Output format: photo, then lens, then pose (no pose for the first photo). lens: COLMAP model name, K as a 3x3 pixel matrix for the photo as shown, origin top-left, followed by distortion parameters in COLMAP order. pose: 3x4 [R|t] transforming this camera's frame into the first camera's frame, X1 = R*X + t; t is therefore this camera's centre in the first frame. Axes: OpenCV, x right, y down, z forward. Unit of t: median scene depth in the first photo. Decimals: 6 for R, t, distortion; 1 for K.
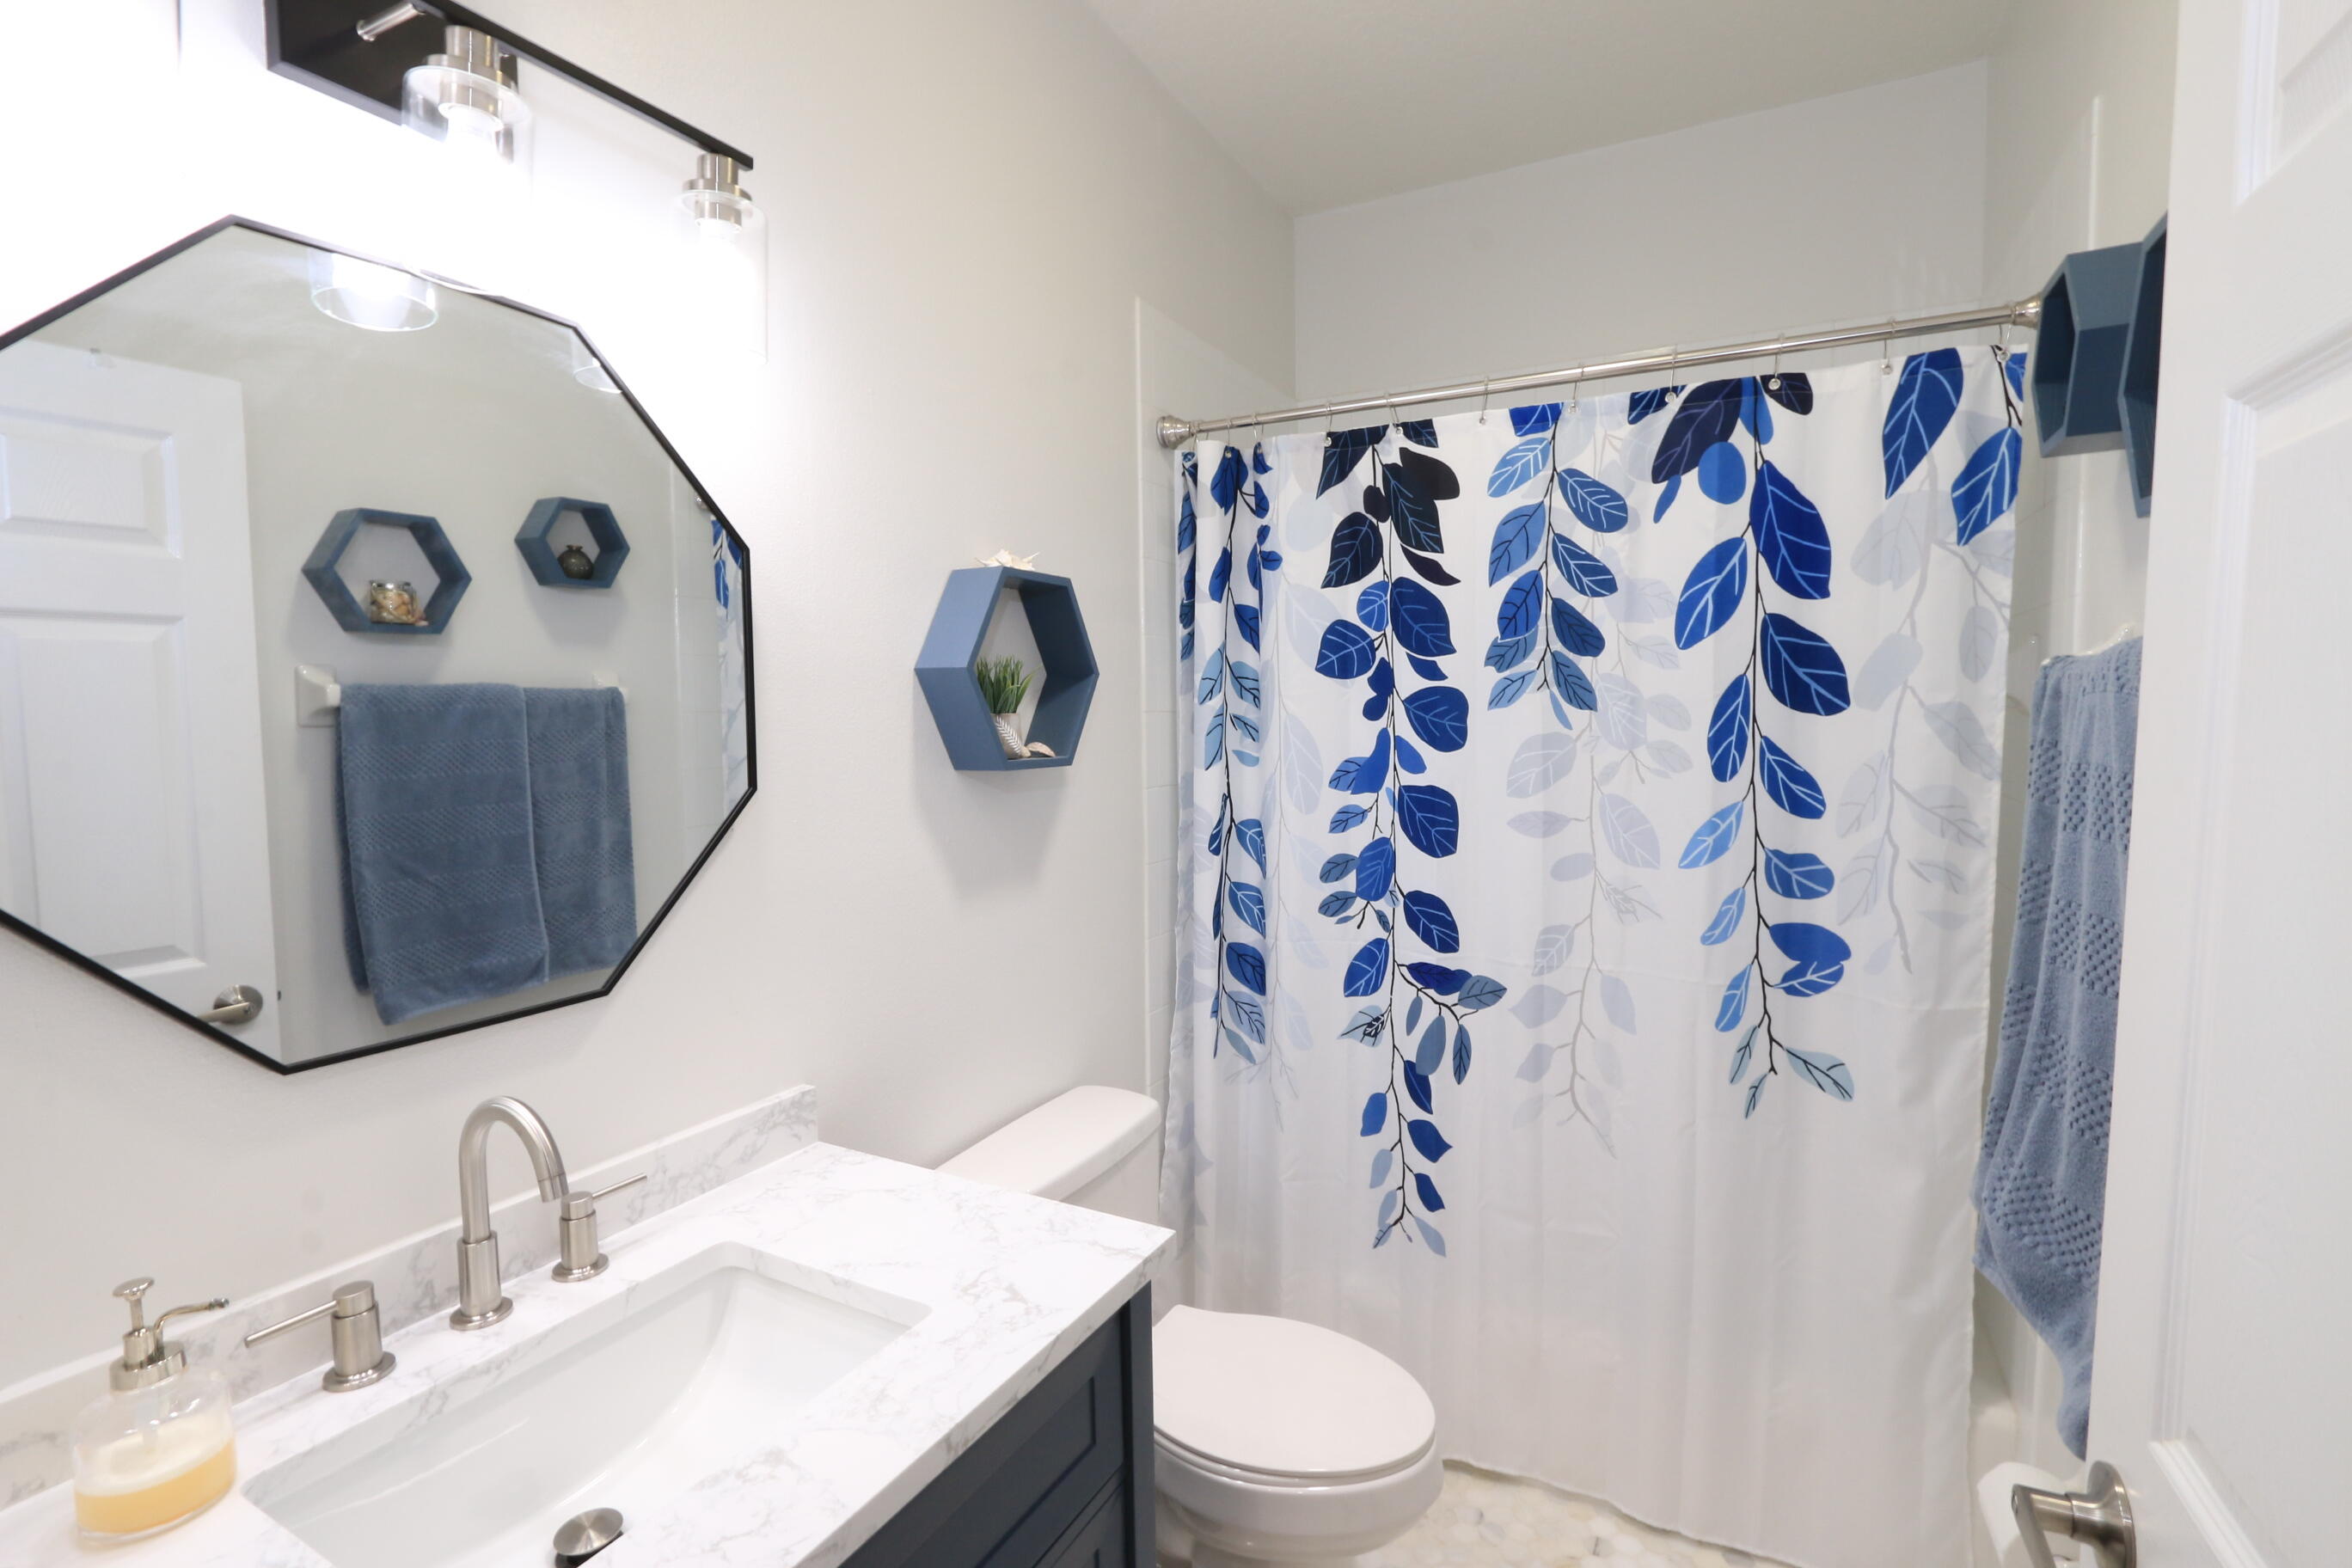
lens RADIAL K [[1079.4, 0, 1189.1], [0, 1079.4, 787.2], [0, 0, 1]] dist [-0.026963, 0.006851]
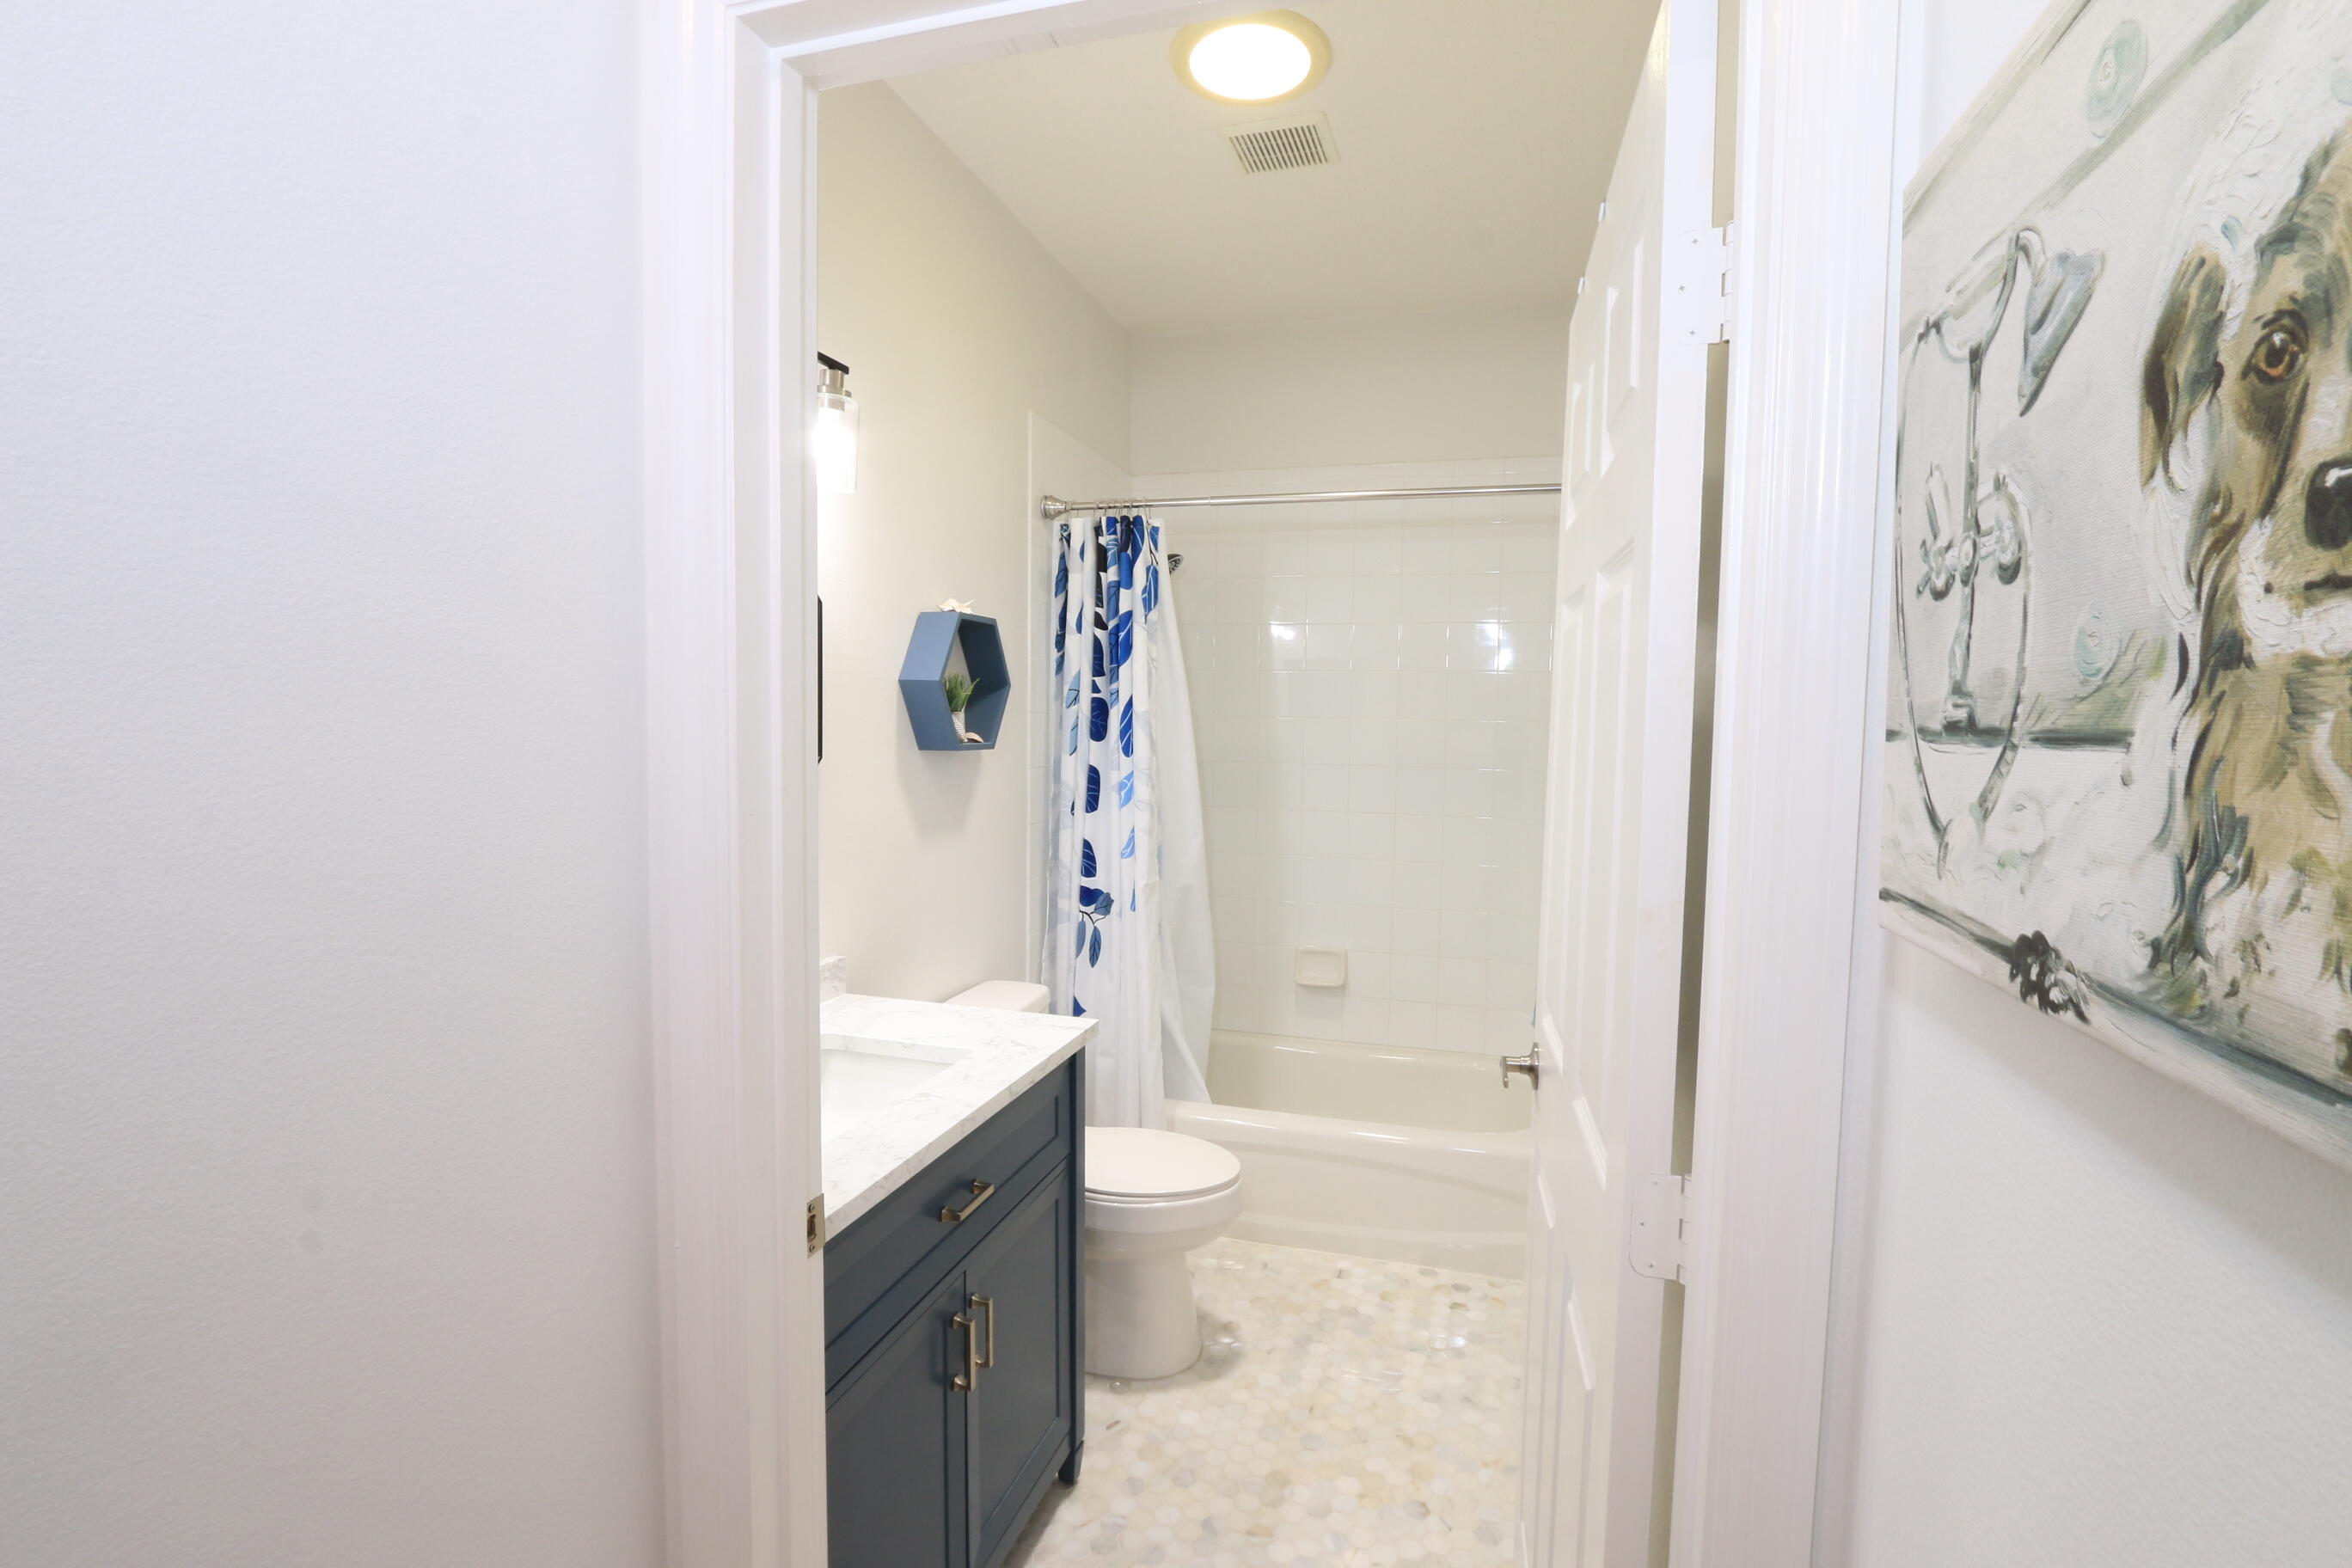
lens RADIAL K [[1079.4, 0, 1189.1], [0, 1079.4, 787.2], [0, 0, 1]] dist [-0.026963, 0.006851]
pose [[0.979463, 0.010813, 0.201334, -0.143634], [-0.010552, 0.999942, -0.002367, 0.031230], [-0.201348, 0.000194, 0.979520, -0.457895]]
